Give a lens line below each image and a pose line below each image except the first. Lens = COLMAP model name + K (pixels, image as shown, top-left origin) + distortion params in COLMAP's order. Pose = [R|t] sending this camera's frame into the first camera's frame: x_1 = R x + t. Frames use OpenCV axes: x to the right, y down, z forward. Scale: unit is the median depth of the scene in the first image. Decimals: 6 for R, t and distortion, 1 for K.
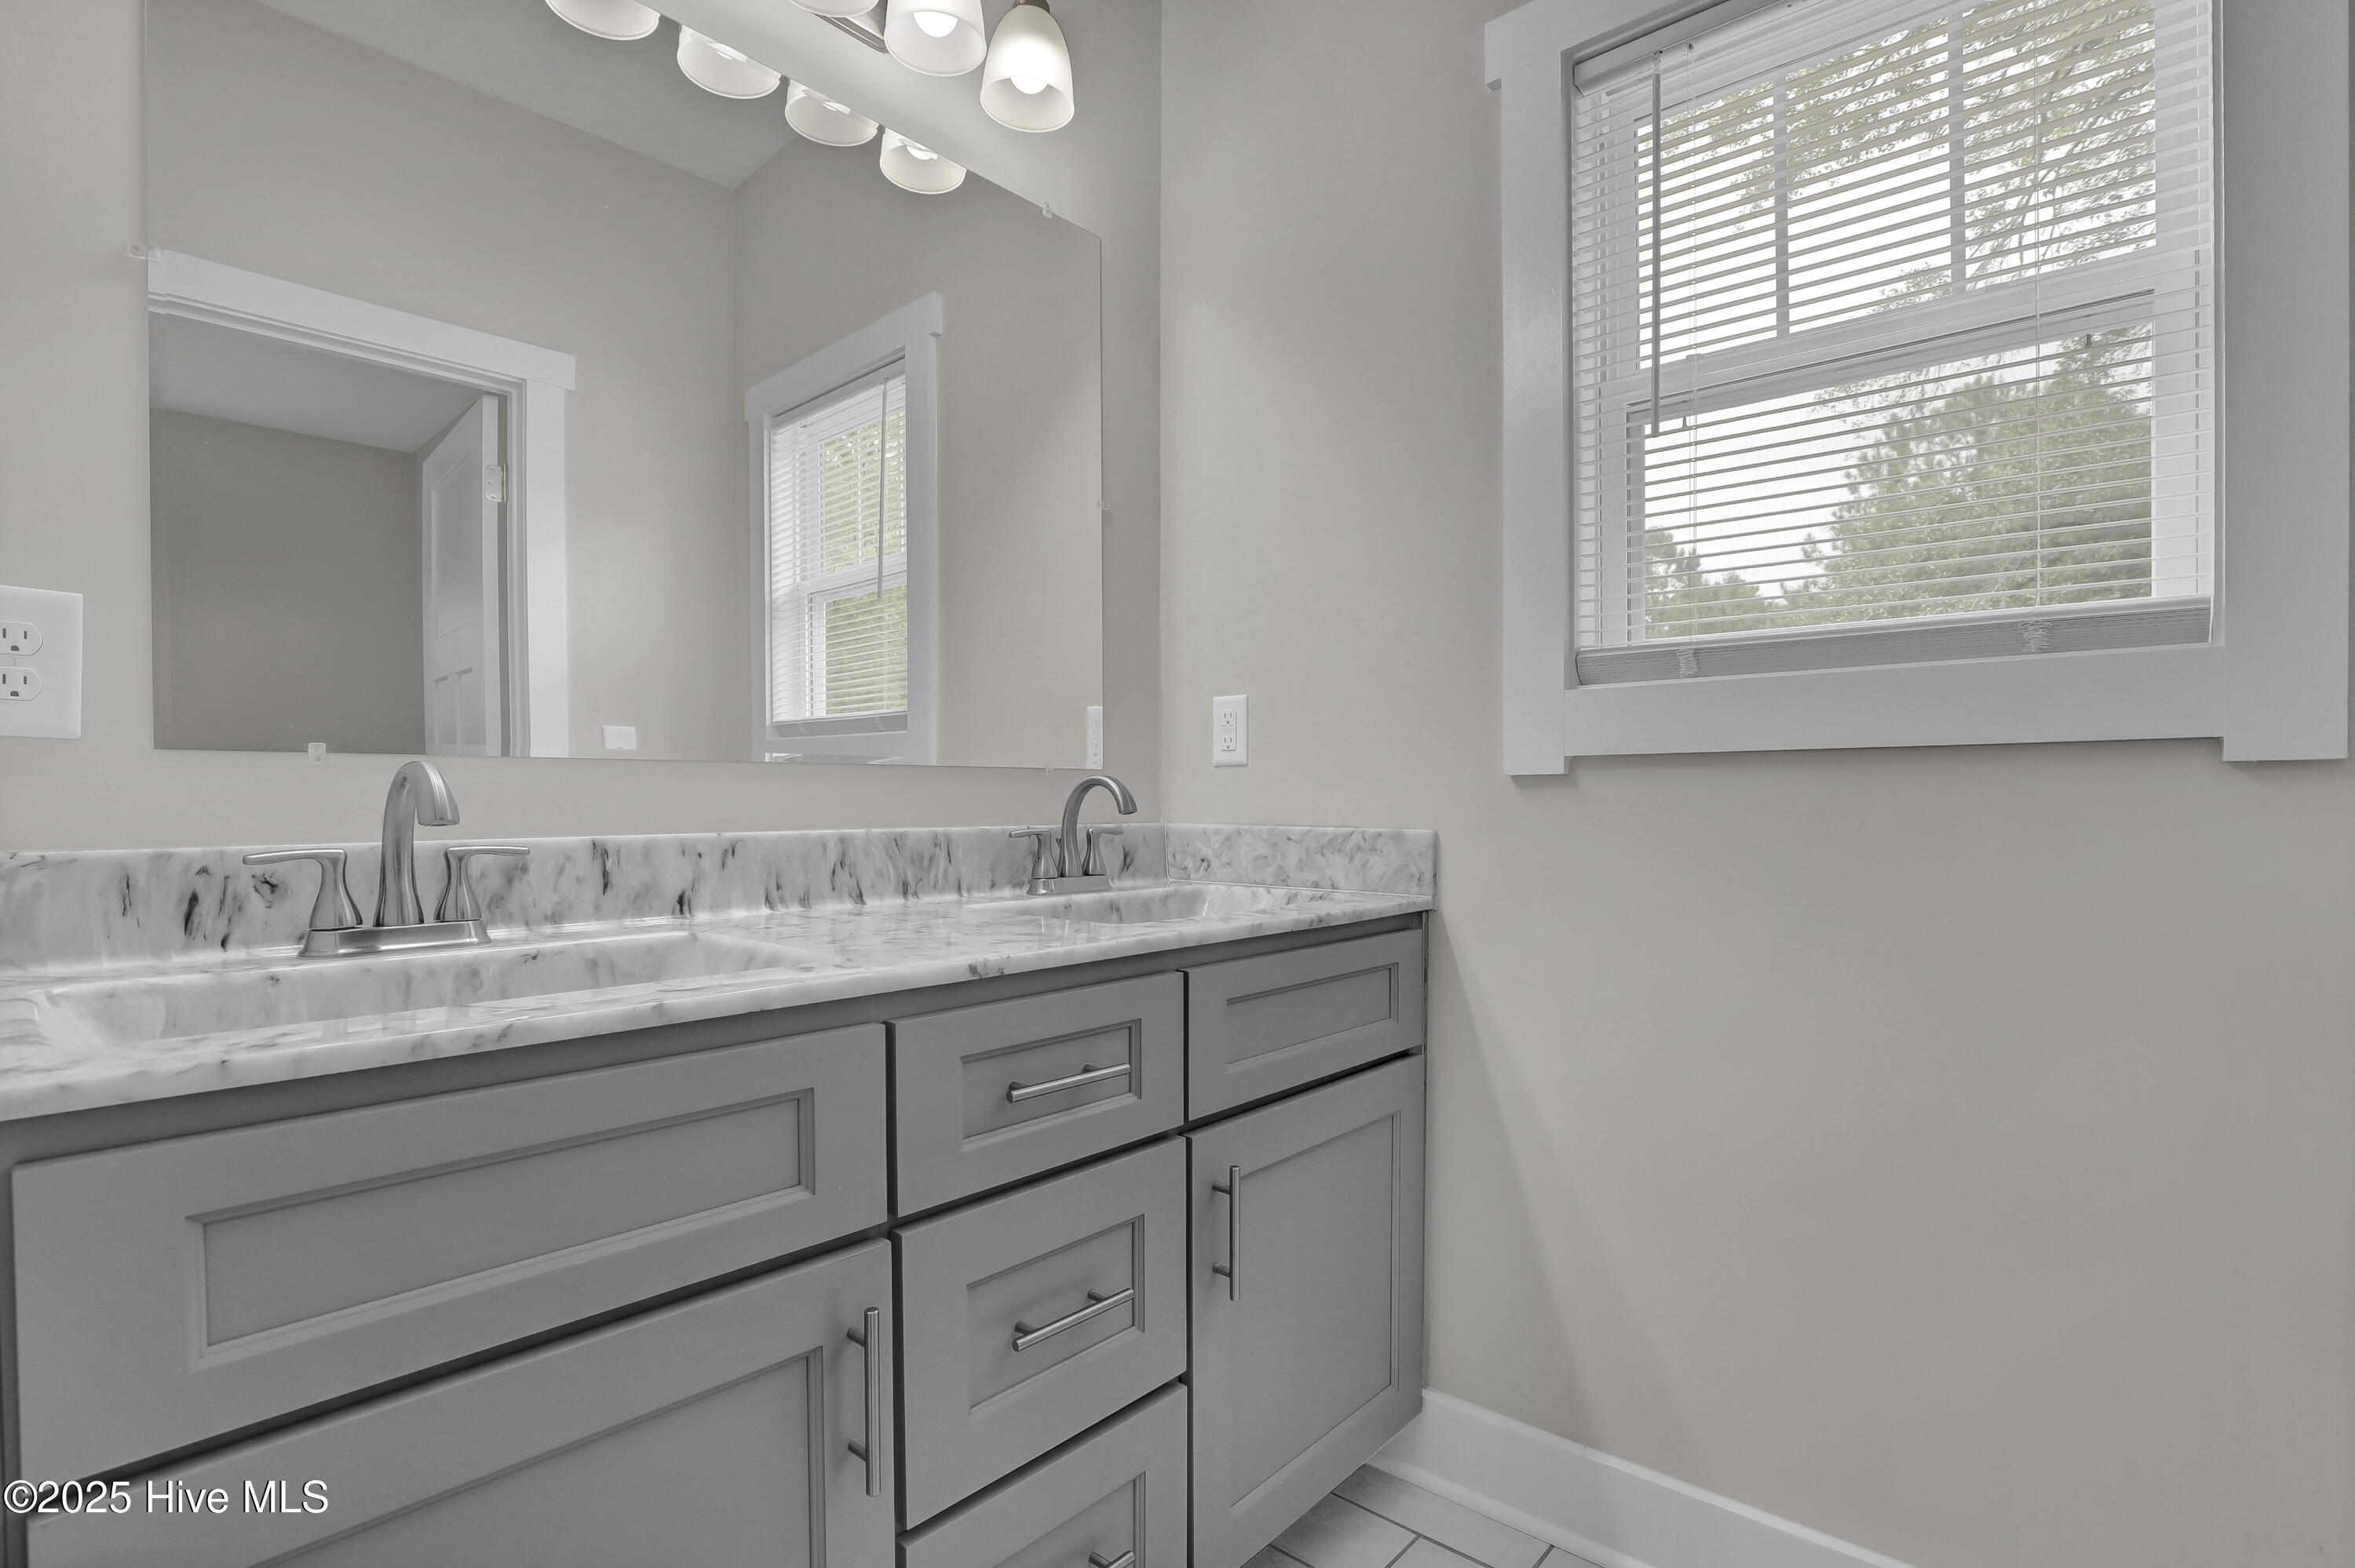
lens RADIAL K [[1117.2, 0, 1202.8], [0, 1117.2, 803.9], [0, 0, 1]] dist [-0.032076, 0.004107]
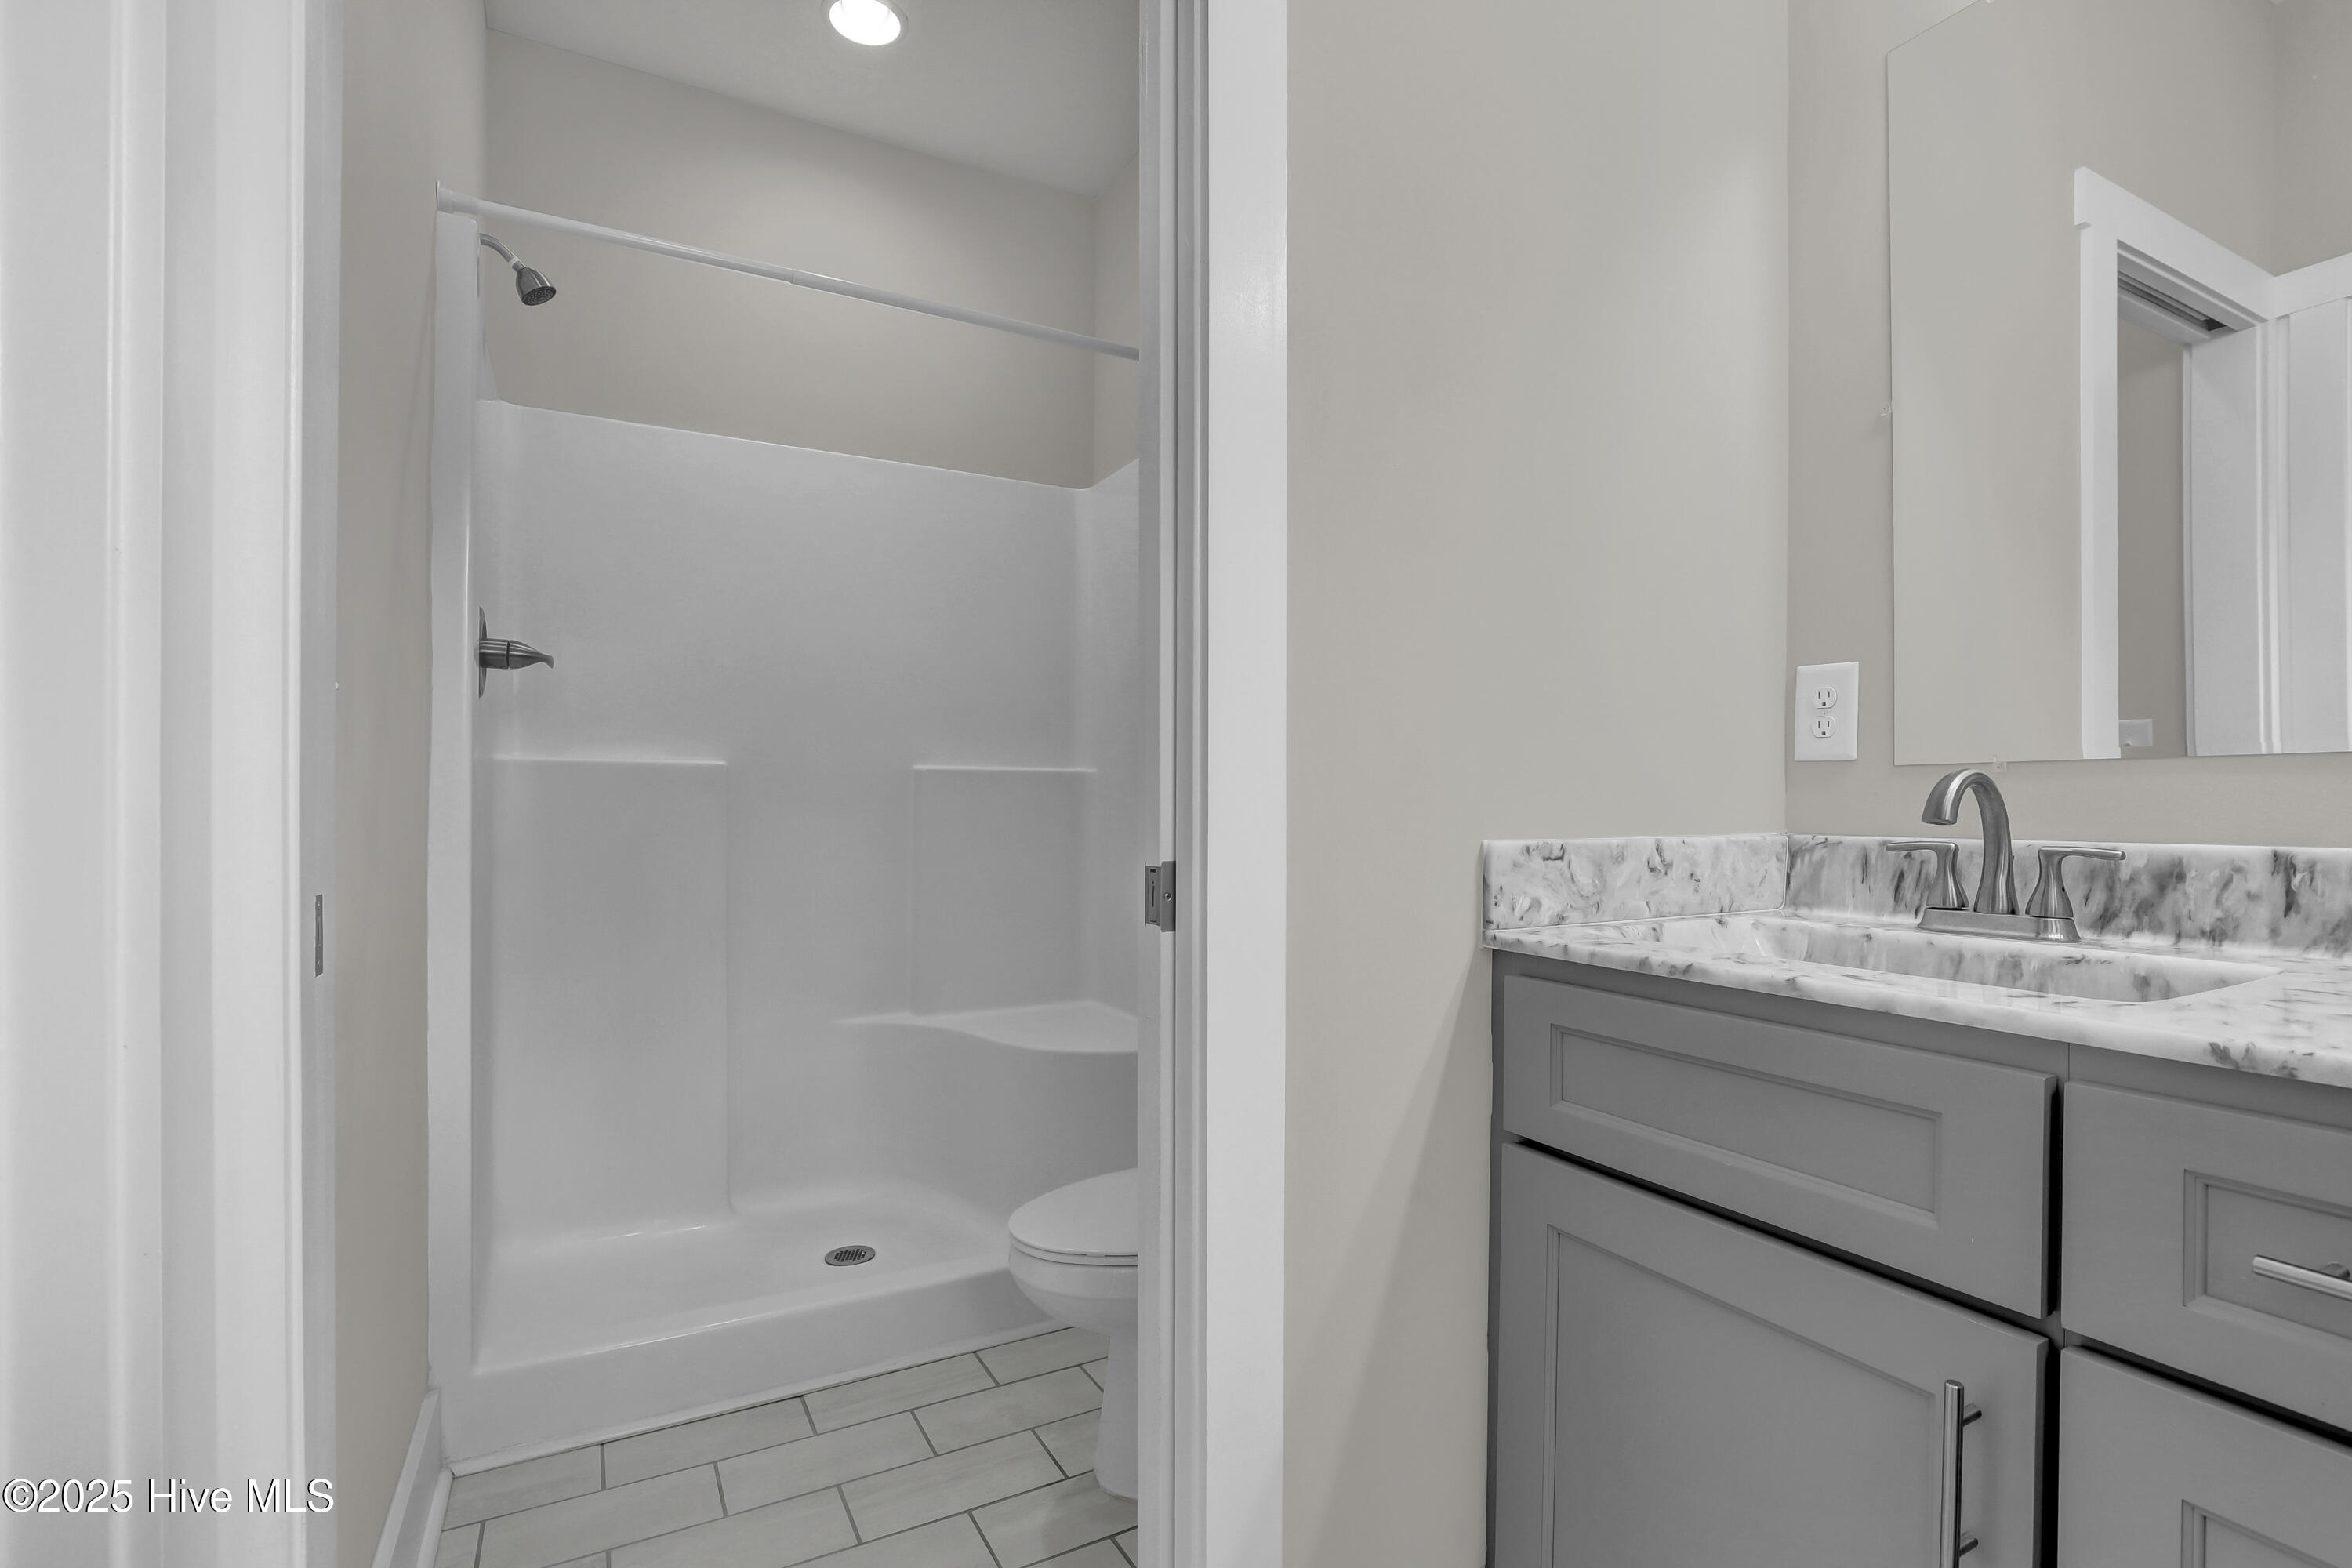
lens RADIAL K [[1116.0, 0, 1186.0], [0, 1116.0, 798.8], [0, 0, 1]] dist [-0.032076, 0.004107]
pose [[-0.365808, -0.002297, -0.930688, 0.646758], [-0.006918, 0.999976, 0.000251, -0.001902], [0.930665, 0.006531, -0.365815, 0.659640]]
